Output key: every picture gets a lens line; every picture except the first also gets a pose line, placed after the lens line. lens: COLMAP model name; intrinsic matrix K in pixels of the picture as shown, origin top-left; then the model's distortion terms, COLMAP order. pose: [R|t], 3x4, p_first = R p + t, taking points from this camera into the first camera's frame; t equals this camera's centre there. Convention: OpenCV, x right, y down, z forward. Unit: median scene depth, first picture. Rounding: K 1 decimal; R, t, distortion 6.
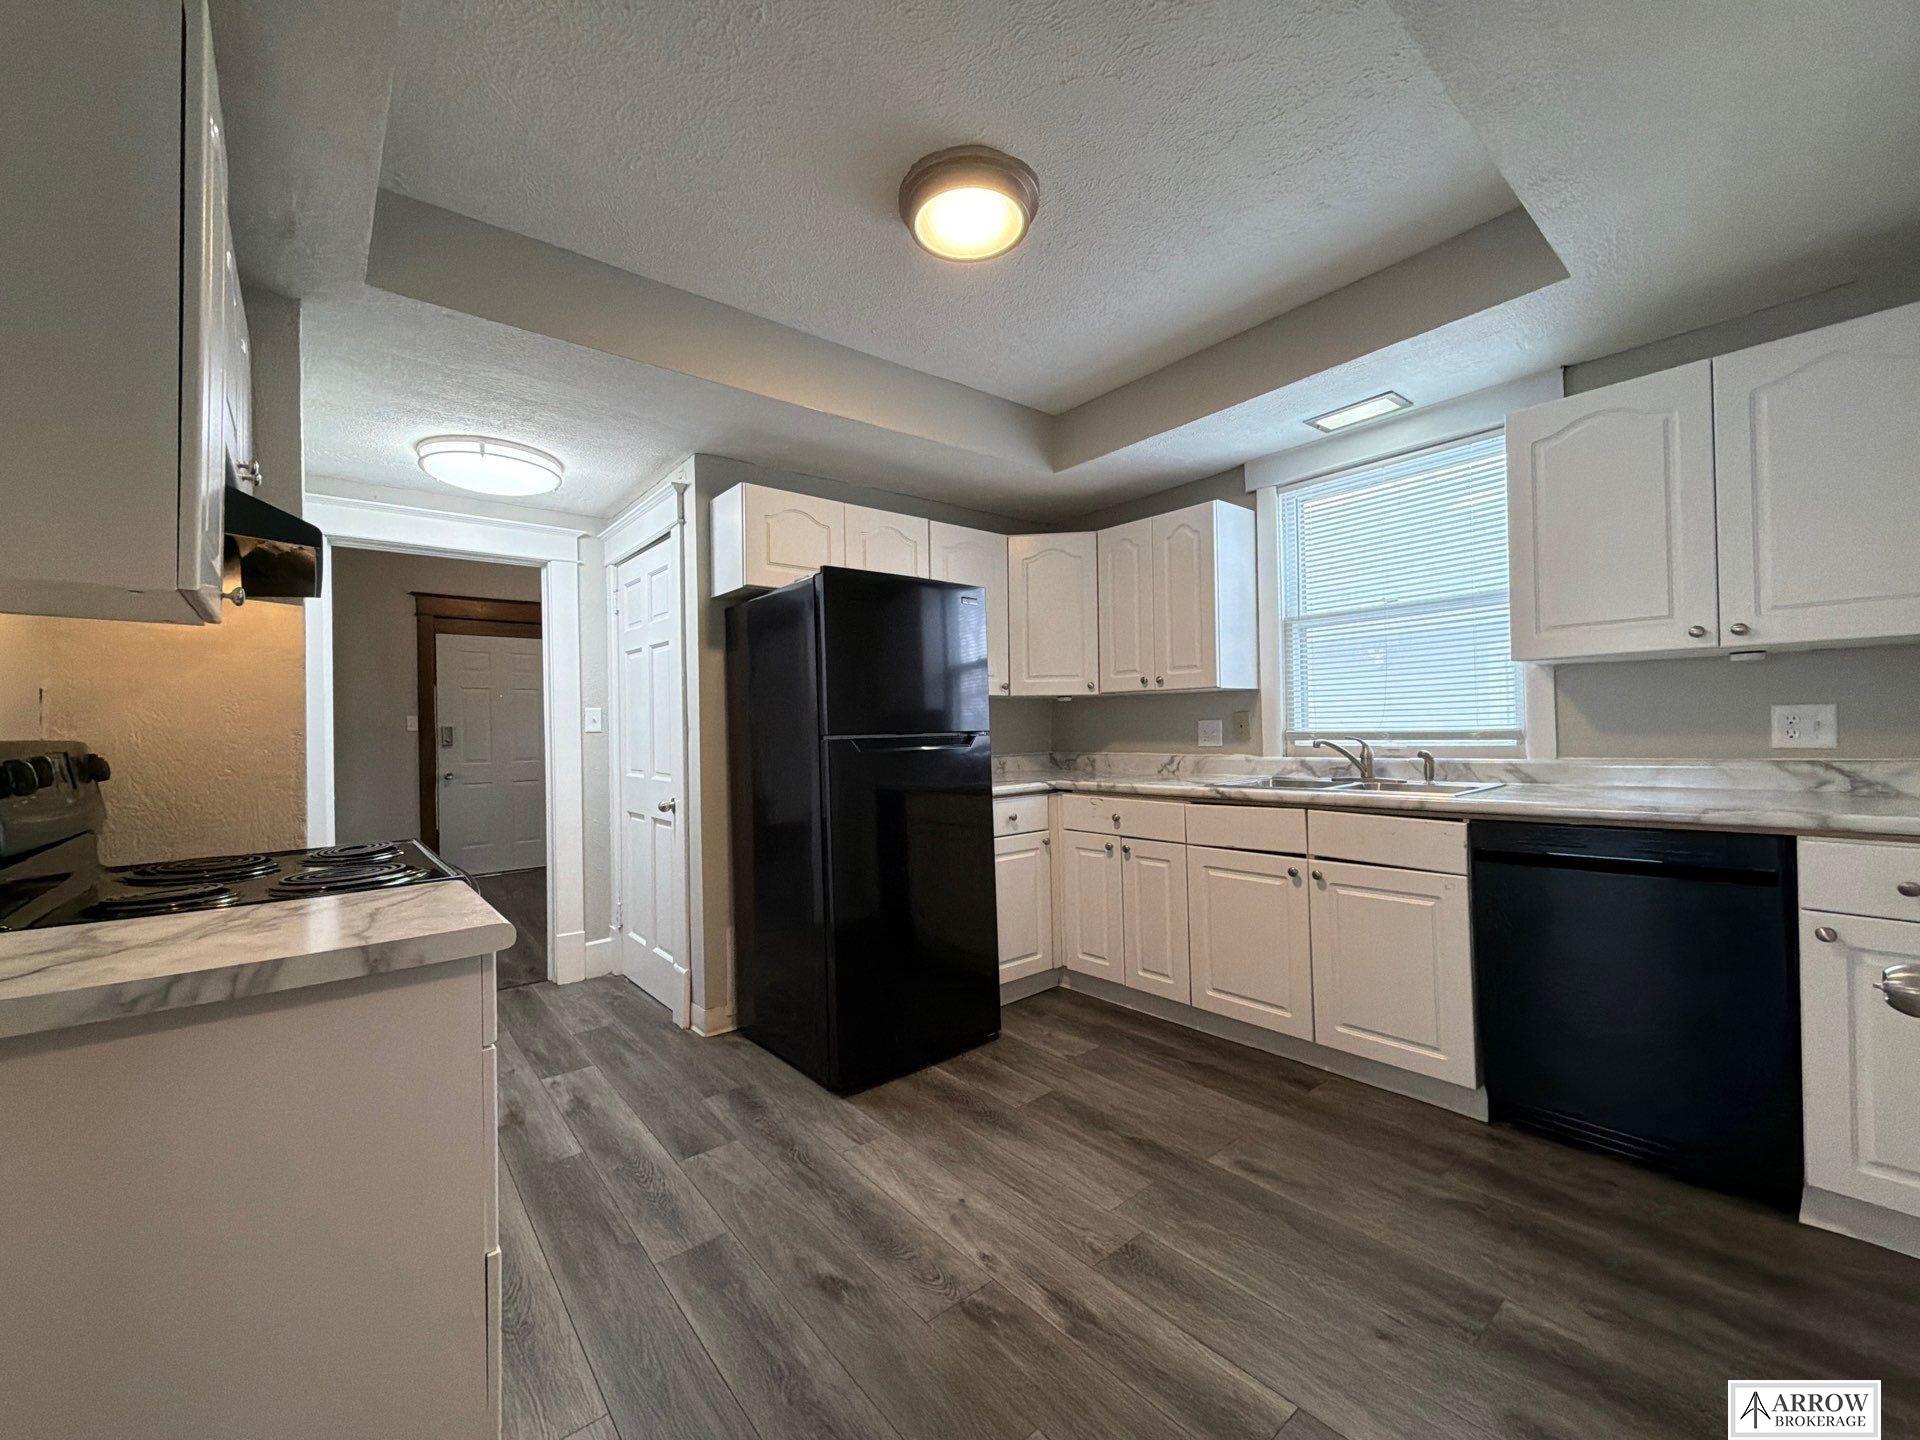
lens RADIAL K [[764.7, 0, 961.4], [0, 764.7, 724.1], [0, 0, 1]] dist [-0.000807, -0.000041]
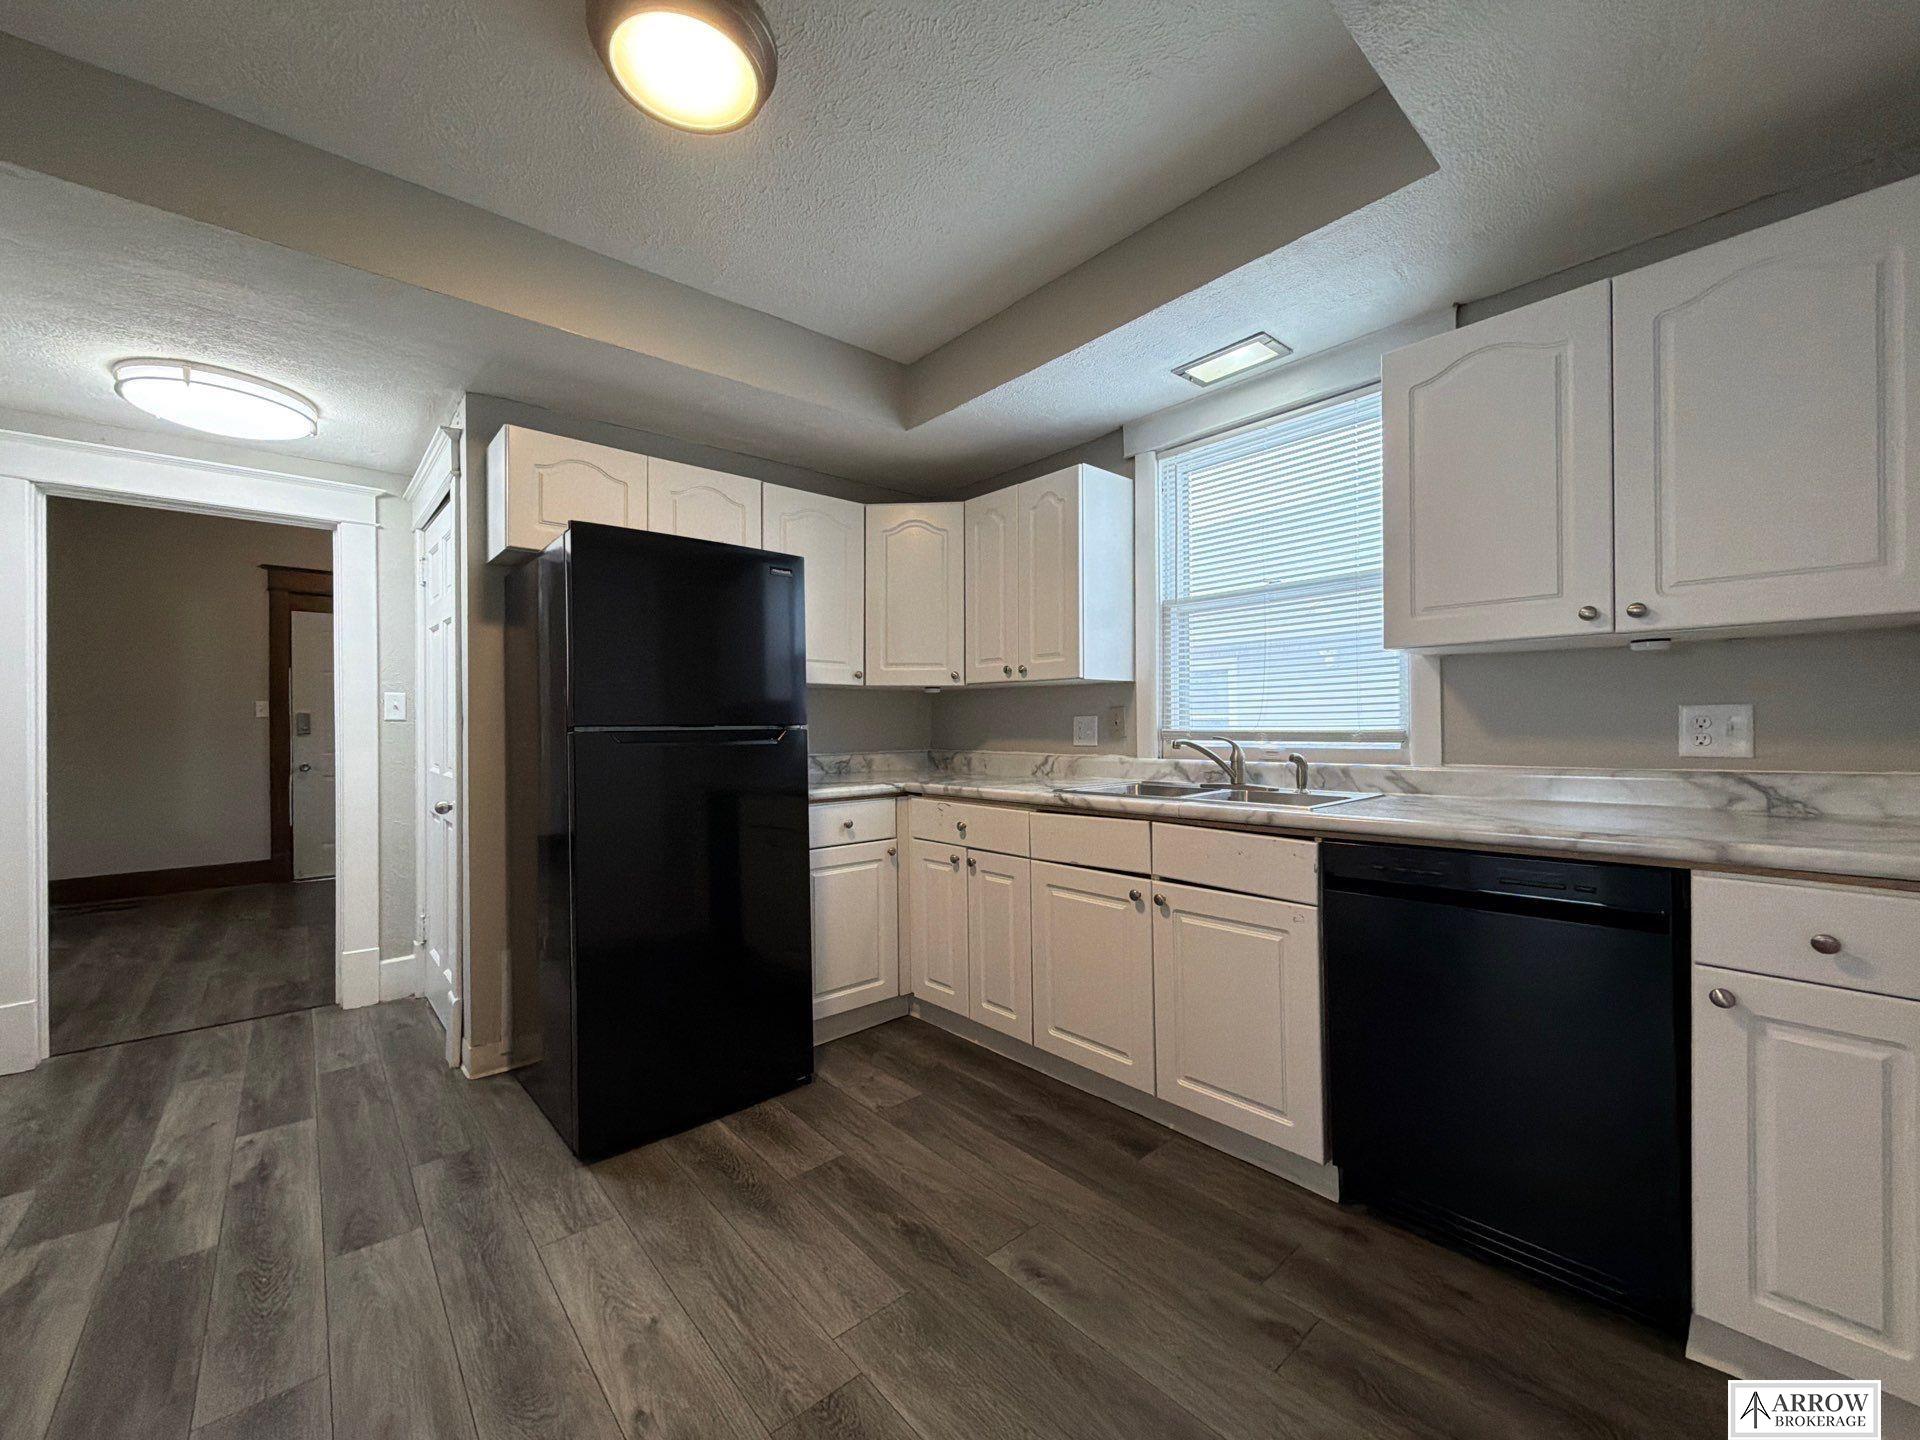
lens RADIAL K [[764.7, 0, 961.4], [0, 764.7, 724.1], [0, 0, 1]] dist [-0.000807, -0.000041]
pose [[0.999480, 0.013521, 0.029257, 0.191534], [-0.013676, 0.999894, 0.005080, 0.001949], [-0.029185, -0.005477, 0.999559, 0.143064]]
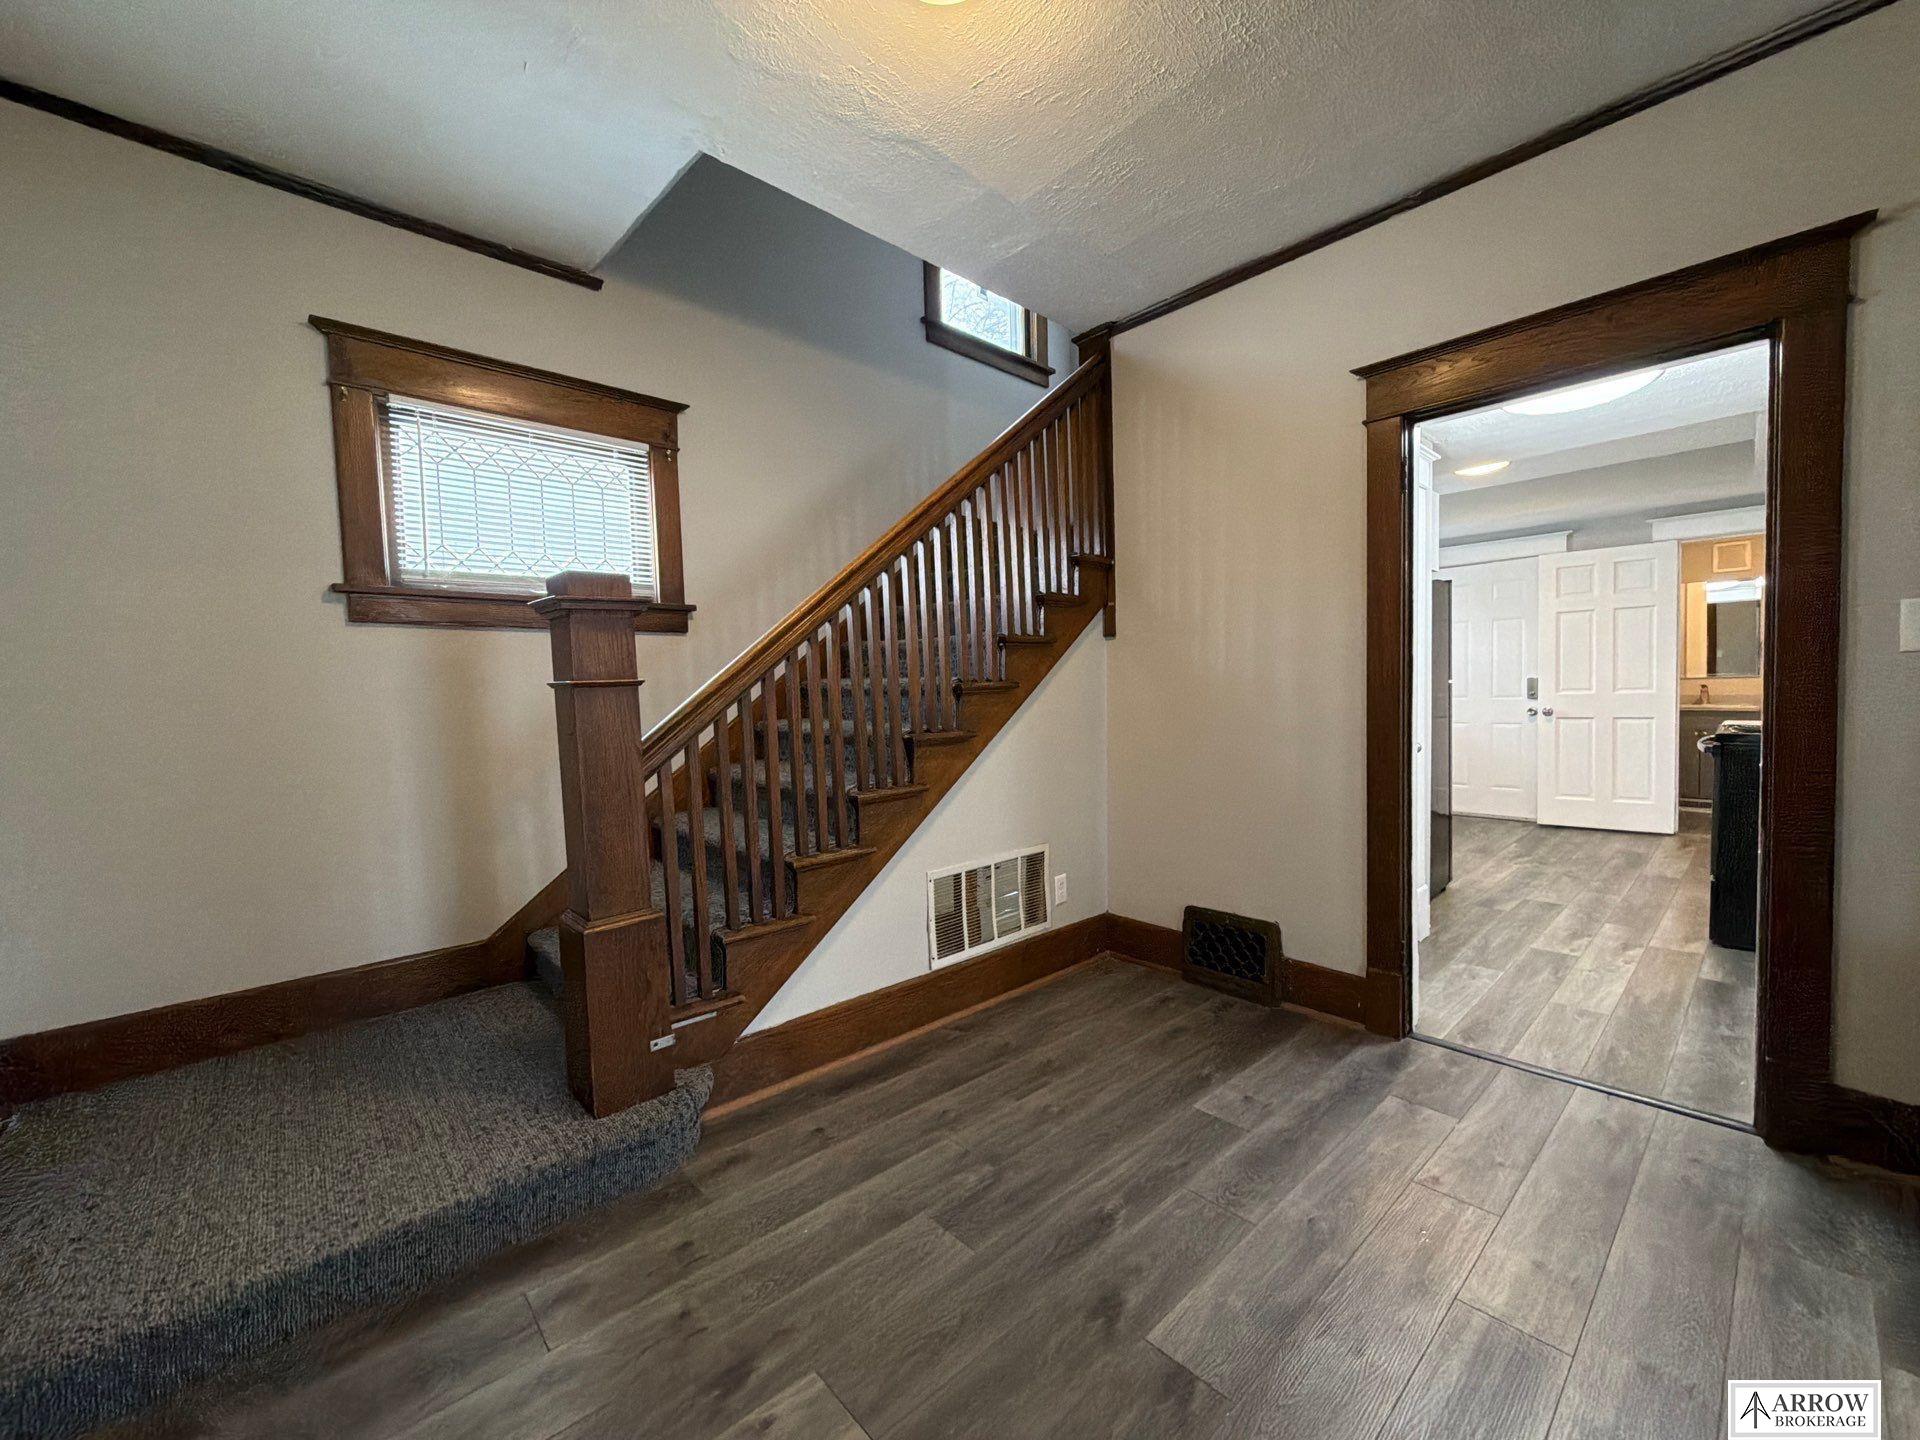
lens RADIAL K [[764.7, 0, 961.4], [0, 764.7, 724.1], [0, 0, 1]] dist [-0.000807, -0.000041]
pose [[-0.055341, -0.028759, 0.998053, -1.596866], [0.017091, 0.999411, 0.029746, 0.039181], [-0.998321, 0.018704, -0.054817, 1.917927]]
